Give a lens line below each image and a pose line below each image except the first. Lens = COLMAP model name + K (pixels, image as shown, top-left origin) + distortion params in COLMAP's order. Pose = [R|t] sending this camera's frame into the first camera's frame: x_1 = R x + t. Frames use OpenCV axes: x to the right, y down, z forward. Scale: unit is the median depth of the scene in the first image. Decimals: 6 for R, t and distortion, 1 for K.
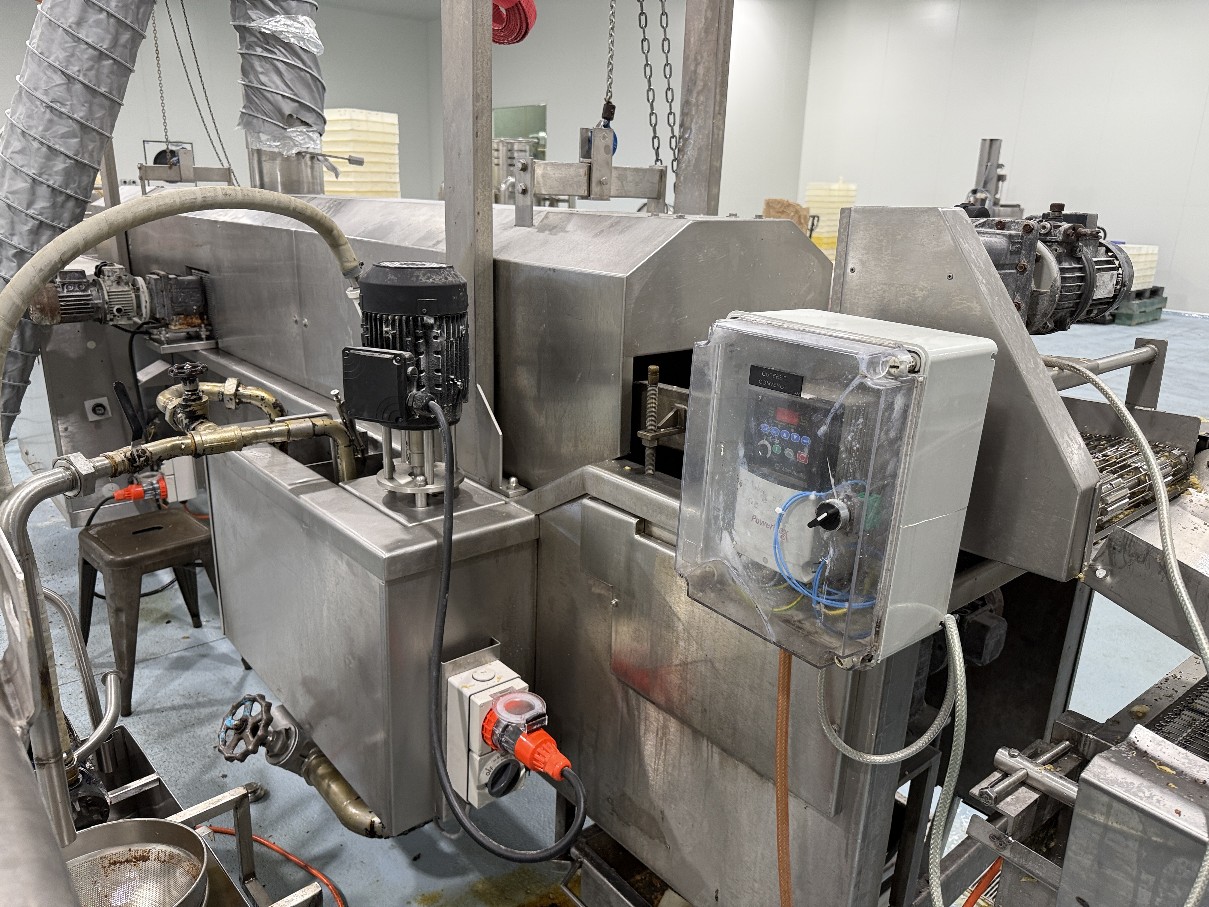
lens RADIAL K [[860.1, 0, 604.8], [0, 860.1, 454.7], [0, 0, 1]] dist [0.021677, -0.024045]
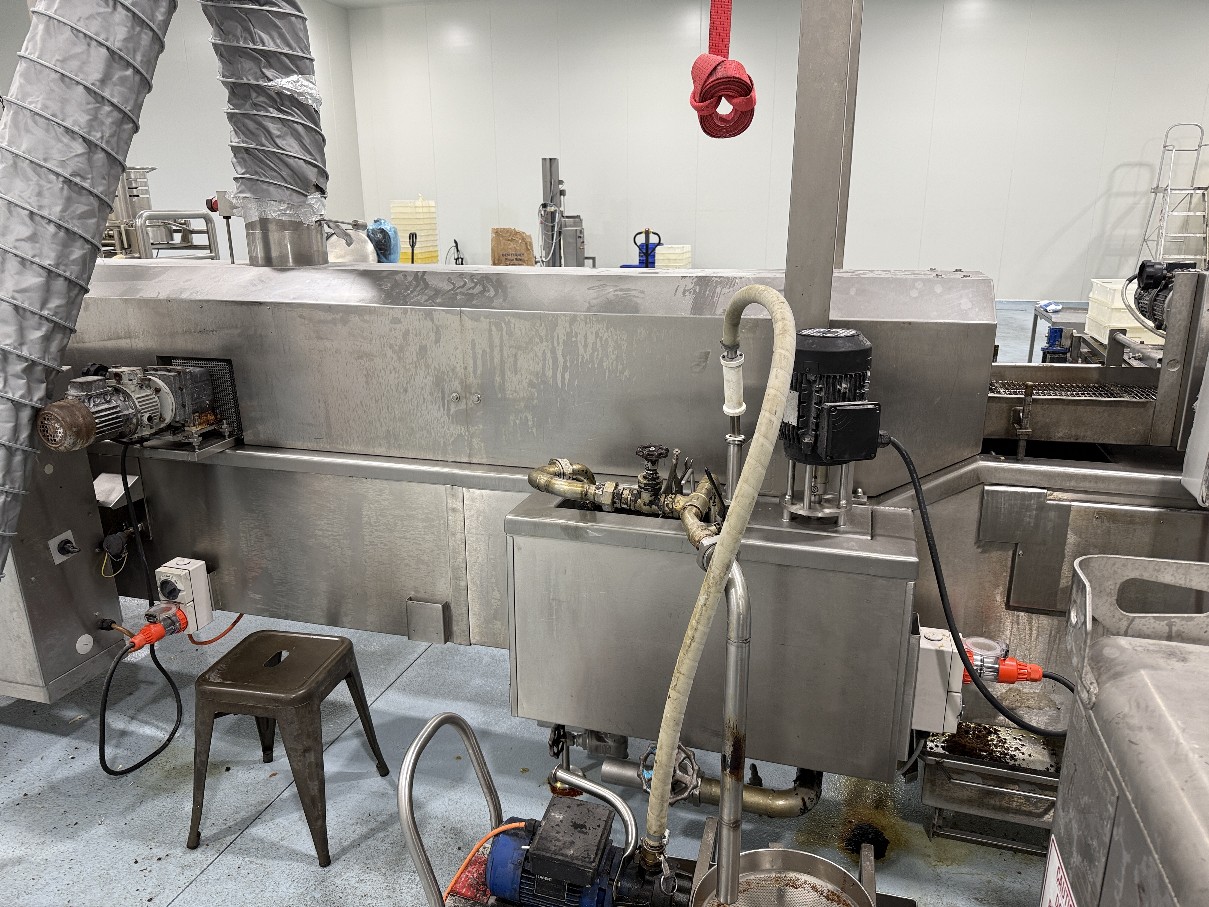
lens RADIAL K [[860.1, 0, 610.4], [0, 860.1, 460.9], [0, 0, 1]] dist [0.021677, -0.024045]
pose [[0.837036, -0.185139, 0.514874, -0.666612], [0.185803, 0.981274, 0.050787, -0.092590], [-0.514635, 0.053155, 0.855760, 0.064701]]
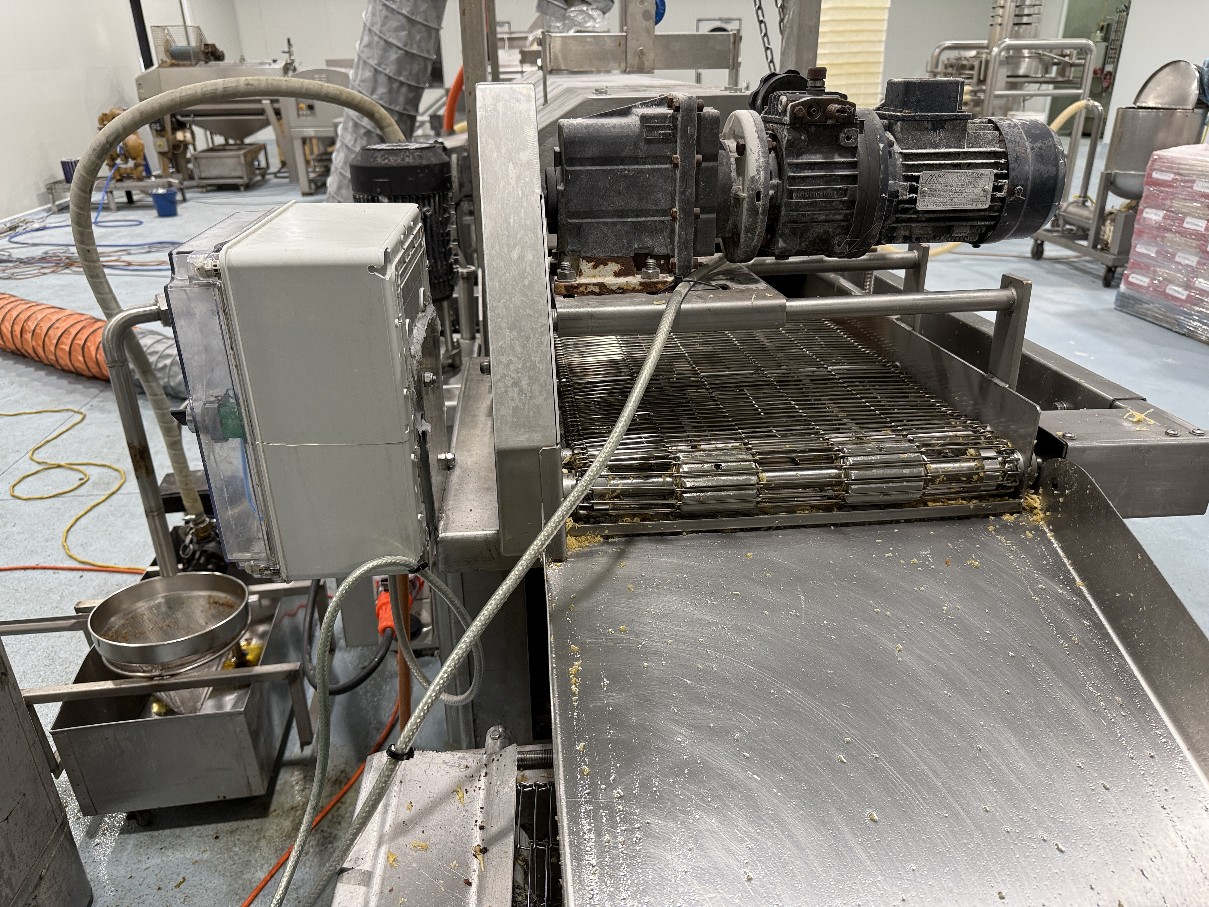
lens RADIAL K [[860.1, 0, 611.0], [0, 860.1, 444.2], [0, 0, 1]] dist [0.021677, -0.024045]
pose [[0.832705, 0.190035, -0.520086, 0.342884], [-0.126452, 0.979706, 0.155515, -0.033029], [0.539085, -0.063732, 0.839837, 0.126155]]
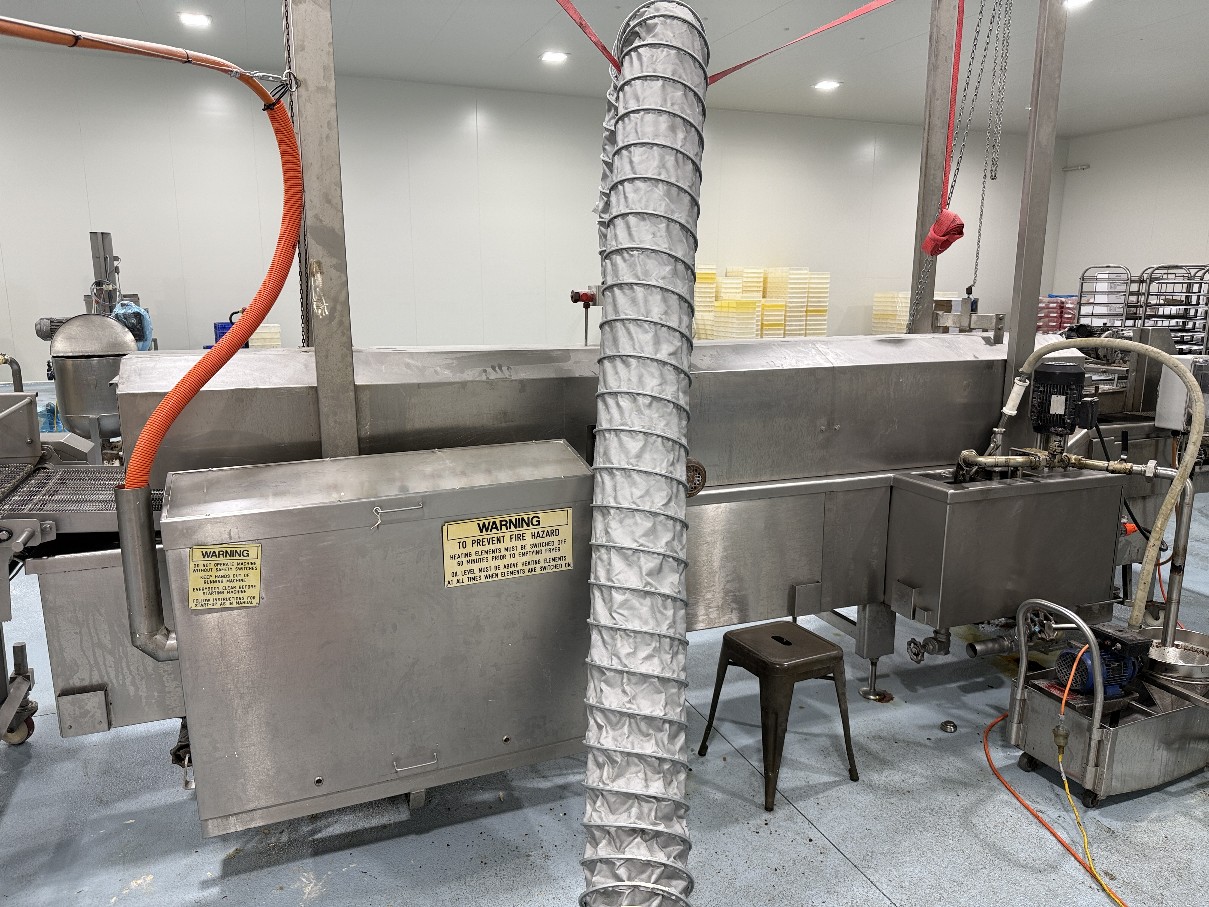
lens RADIAL K [[860.1, 0, 604.7], [0, 860.1, 453.6], [0, 0, 1]] dist [0.021677, -0.024045]
pose [[0.327242, -0.209672, 0.921385, -1.603393], [0.281455, 0.952442, 0.116777, -0.345087], [-0.902051, 0.221114, 0.370692, 0.740724]]
